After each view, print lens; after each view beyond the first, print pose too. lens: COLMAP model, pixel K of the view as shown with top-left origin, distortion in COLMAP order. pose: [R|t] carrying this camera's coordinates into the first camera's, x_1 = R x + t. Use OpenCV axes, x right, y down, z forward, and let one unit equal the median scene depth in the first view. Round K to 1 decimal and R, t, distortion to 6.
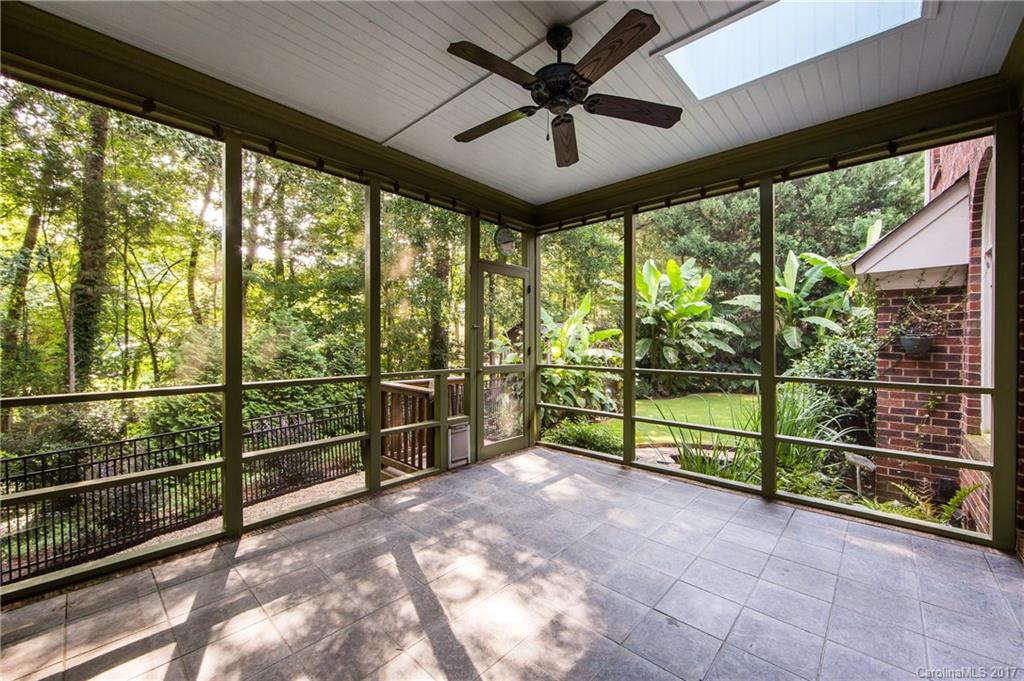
lens RADIAL K [[406.9, 0, 514.1], [0, 406.9, 342.2], [0, 0, 1]] dist [0.001035, 0.000141]
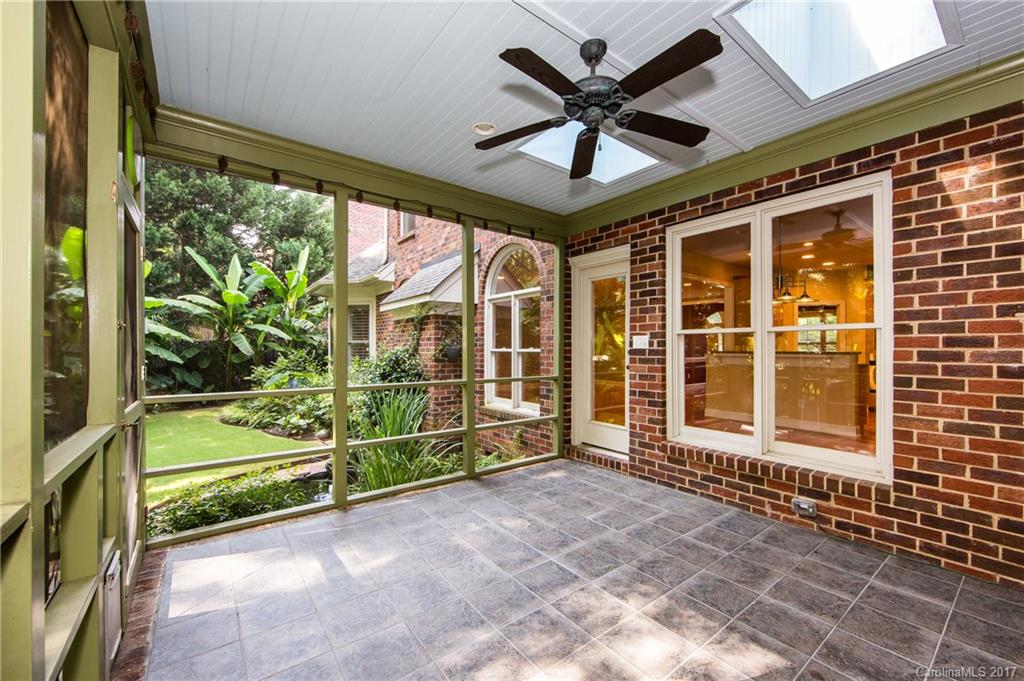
lens RADIAL K [[406.9, 0, 513.0], [0, 406.9, 345.6], [0, 0, 1]] dist [0.001035, 0.000141]
pose [[0.180327, 0.004177, 0.983598, -0.439630], [-0.000253, 0.999991, -0.004200, -0.013560], [-0.983607, 0.000508, 0.180326, 0.496952]]
